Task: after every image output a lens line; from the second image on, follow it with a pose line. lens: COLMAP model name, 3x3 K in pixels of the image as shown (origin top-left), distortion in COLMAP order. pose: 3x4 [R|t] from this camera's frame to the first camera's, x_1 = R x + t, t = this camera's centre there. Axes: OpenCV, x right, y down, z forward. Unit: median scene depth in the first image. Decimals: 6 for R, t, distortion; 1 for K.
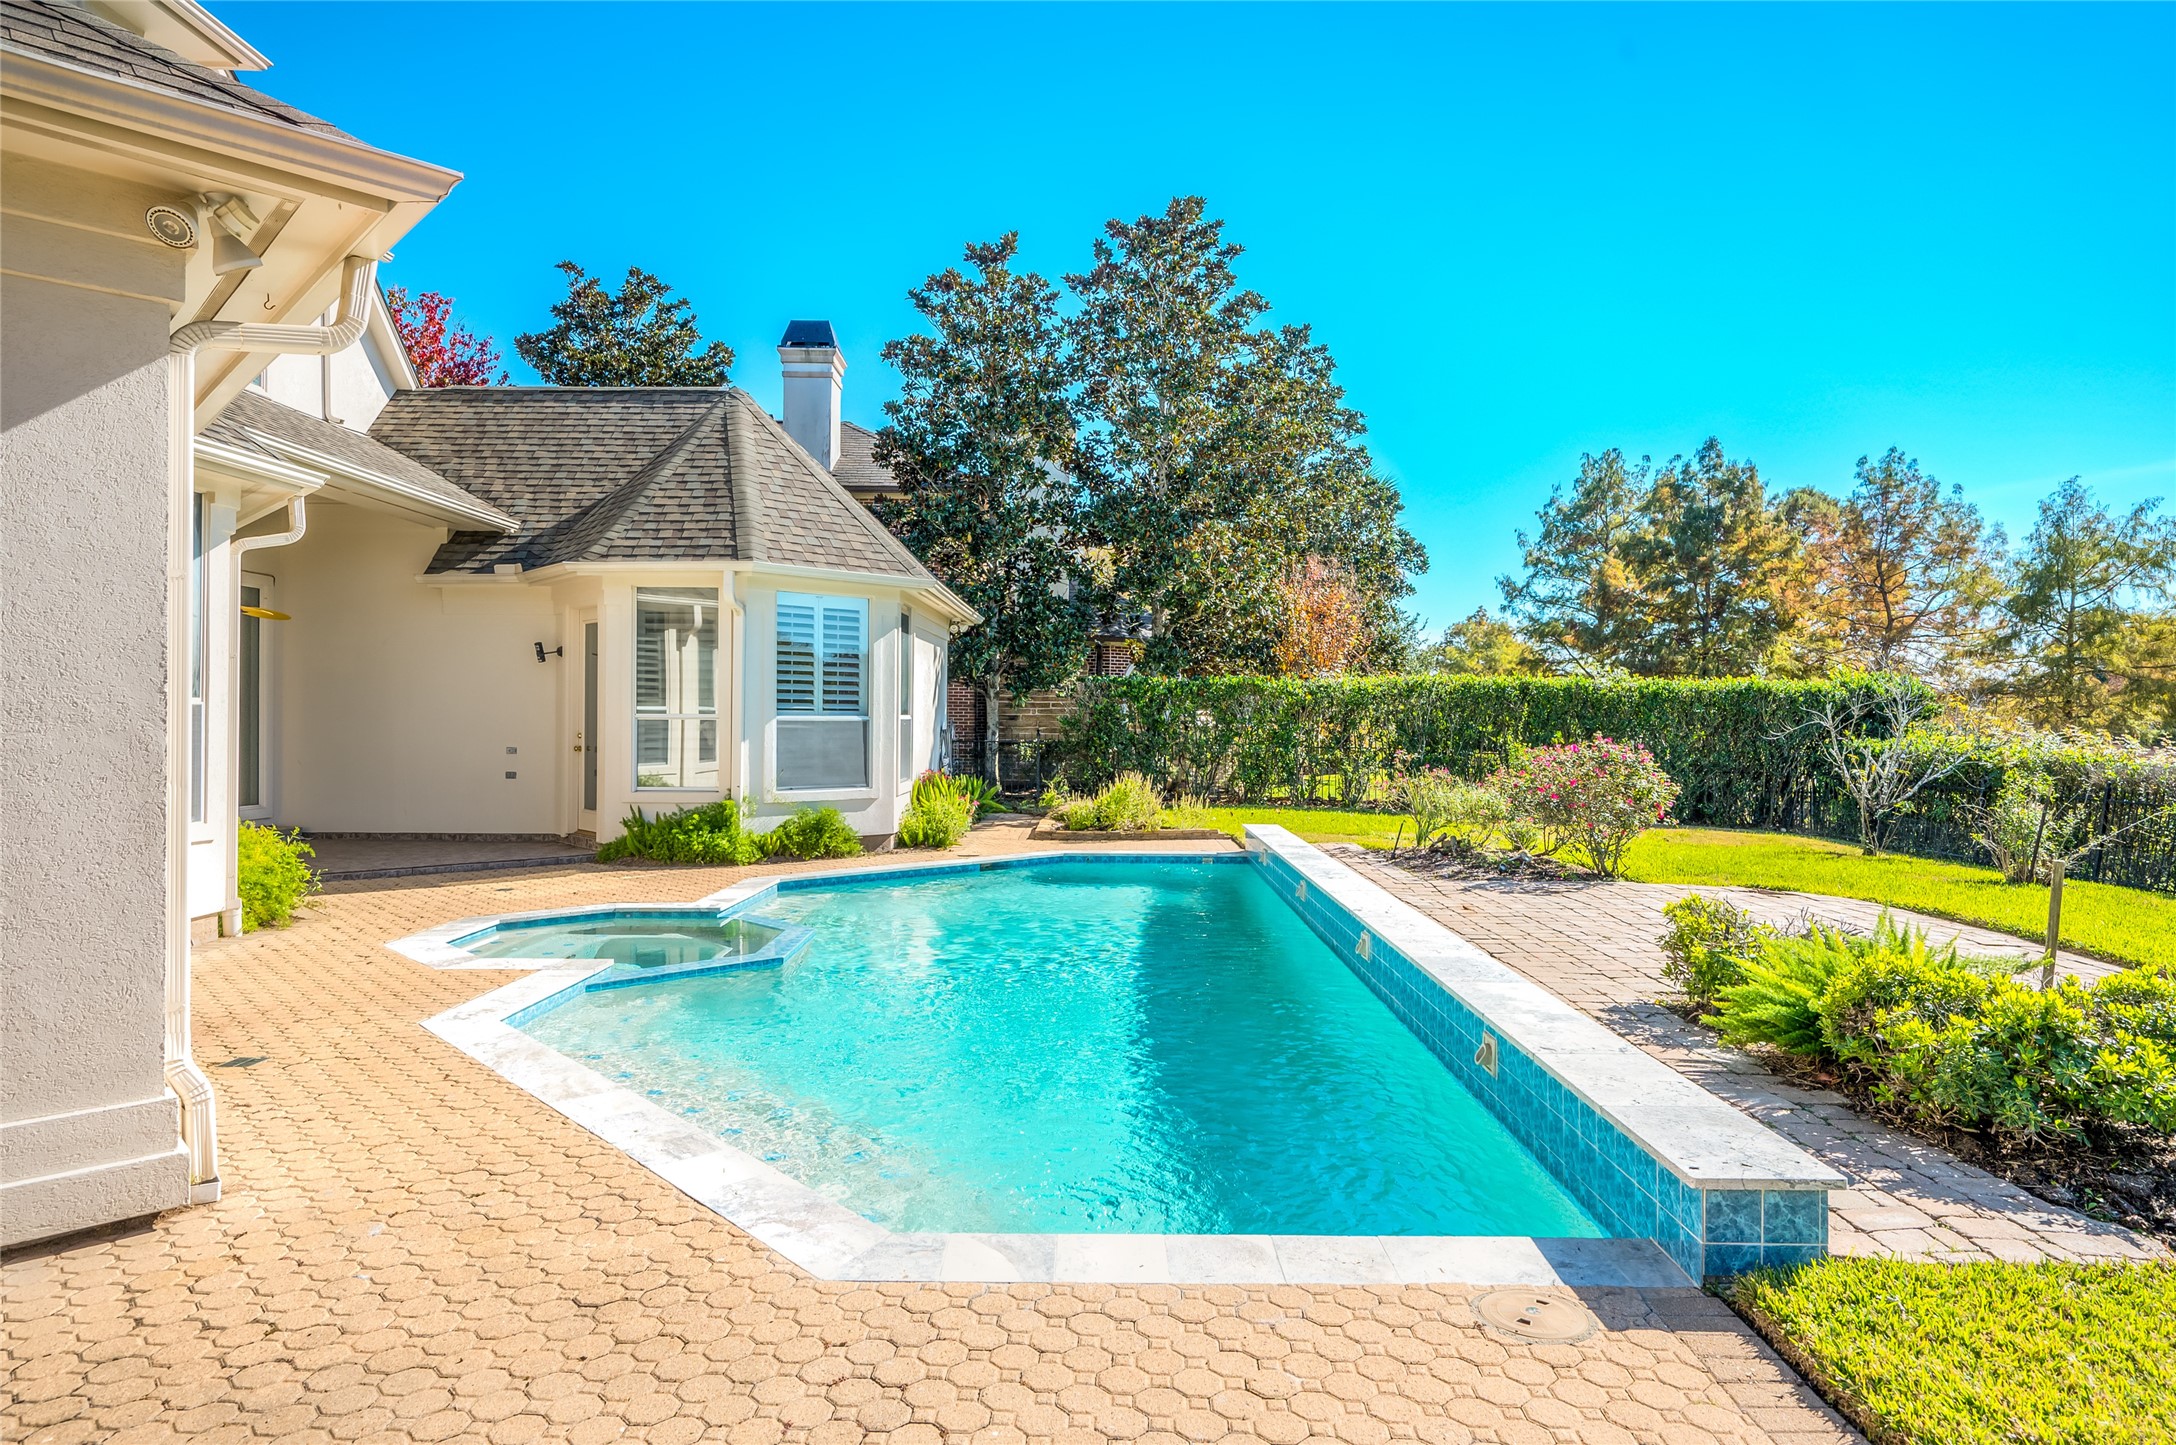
lens RADIAL K [[1269.1, 0, 1088.0], [0, 1269.1, 722.5], [0, 0, 1]] dist [0.002922, 0.001051]
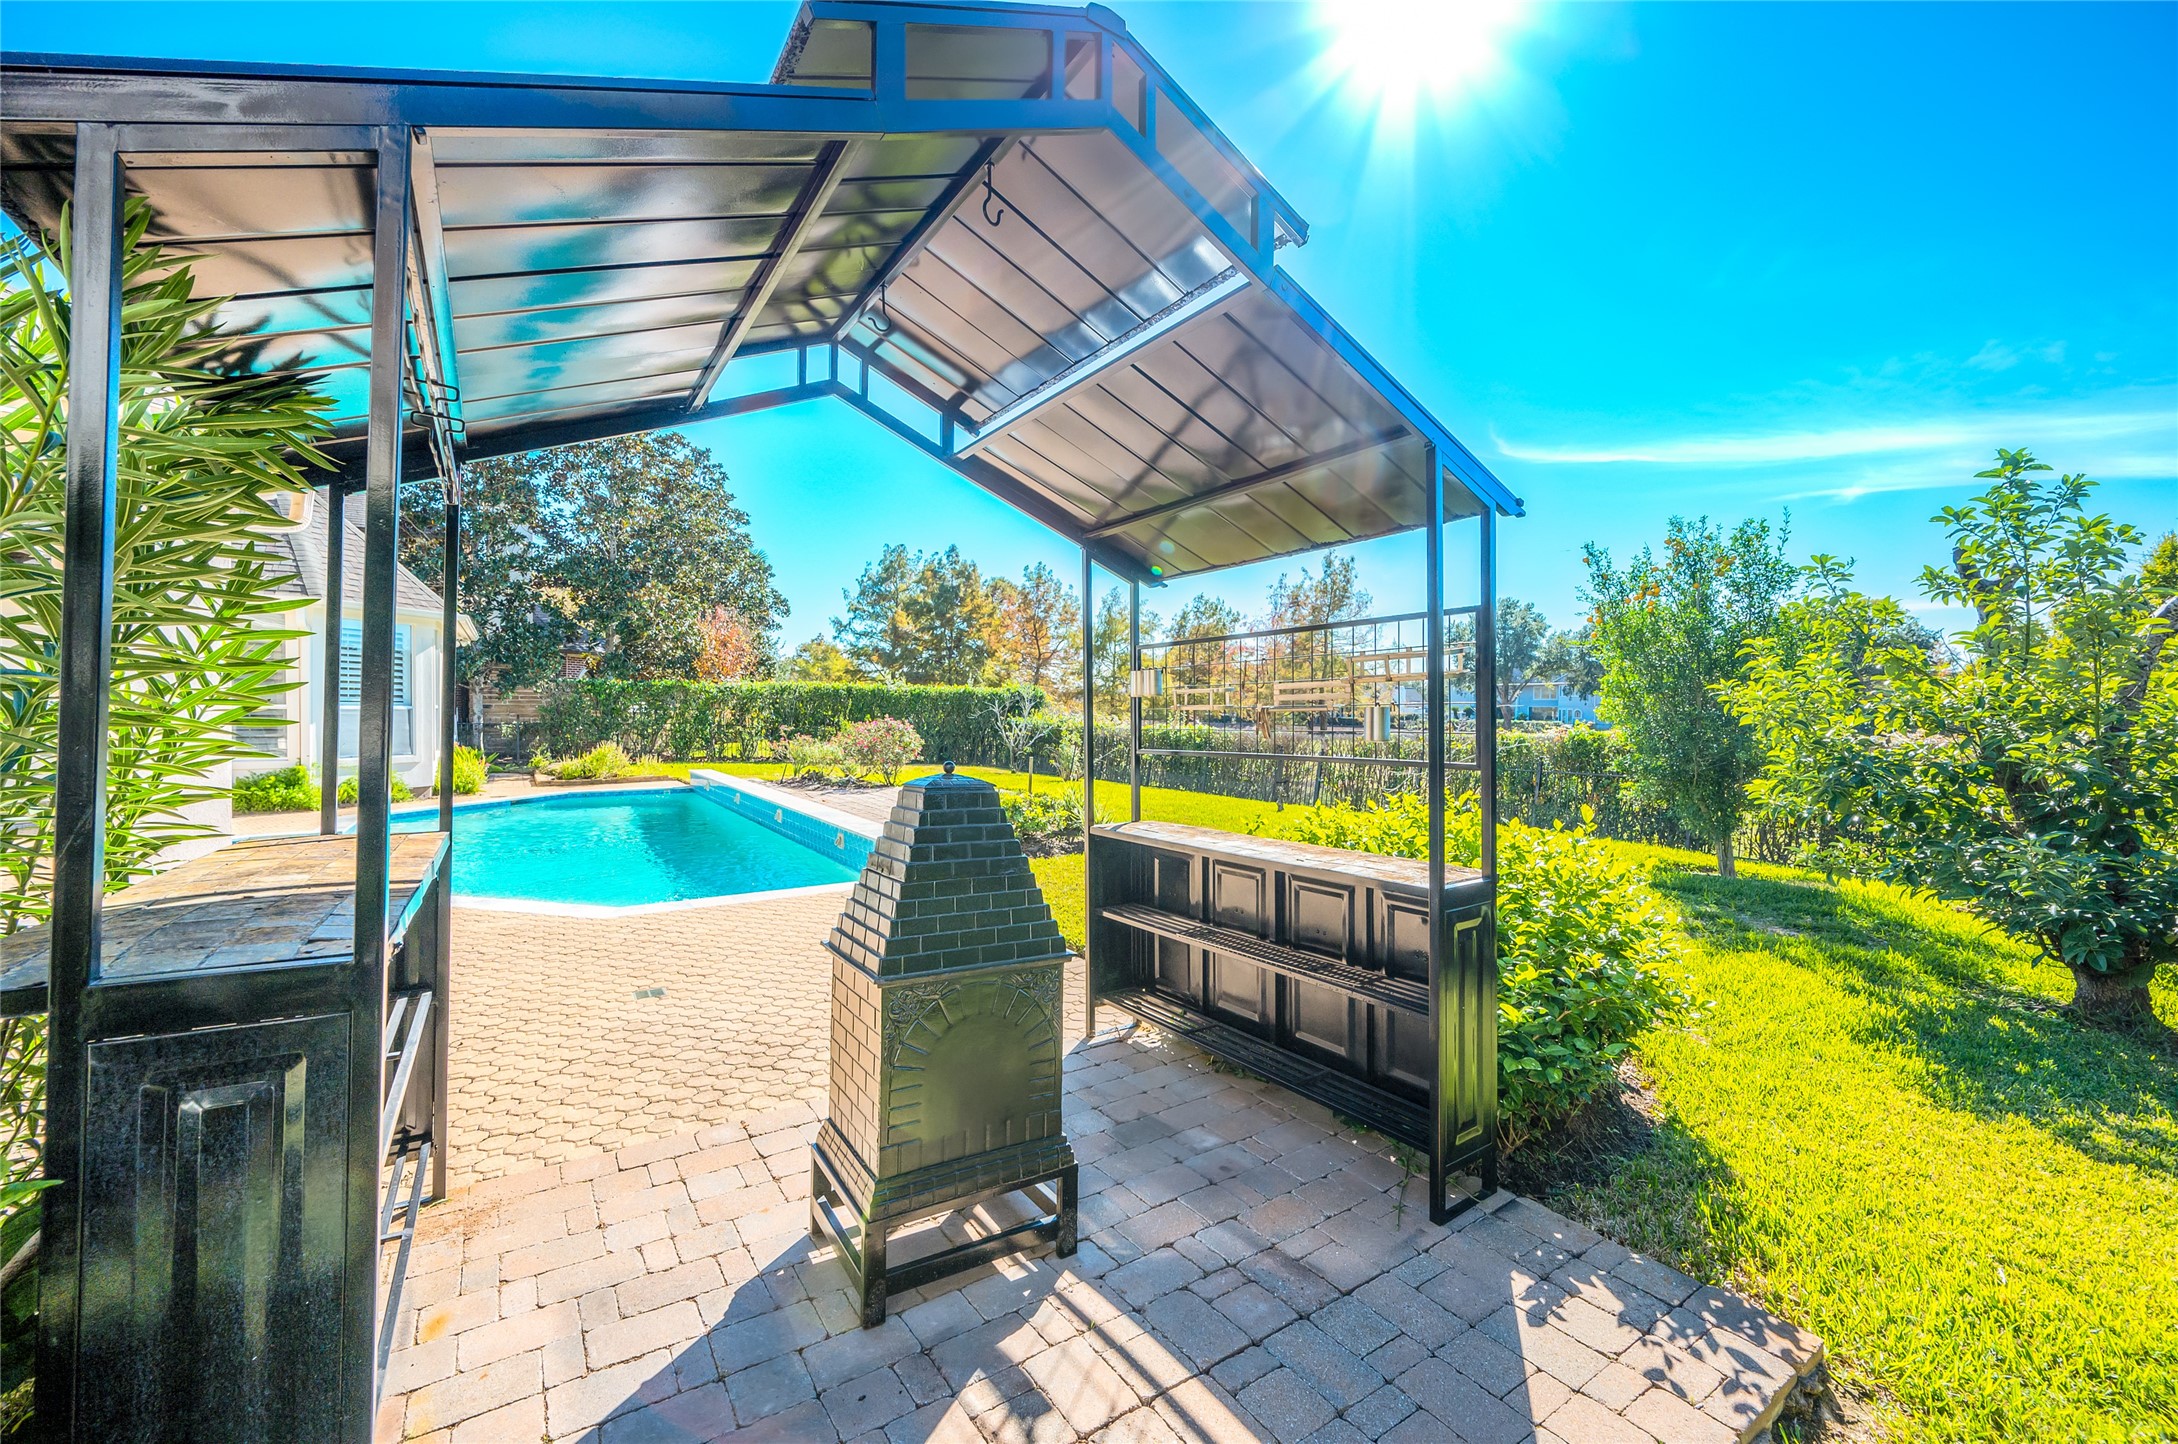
lens RADIAL K [[877.3, 0, 1089.0], [0, 877.3, 722.0], [0, 0, 1]] dist [-0.010128, 0.000044]
pose [[0.825313, -0.008909, 0.564605, -0.064884], [0.000725, 0.999891, 0.014717, -0.000521], [-0.564675, -0.011737, 0.825230, -0.180181]]
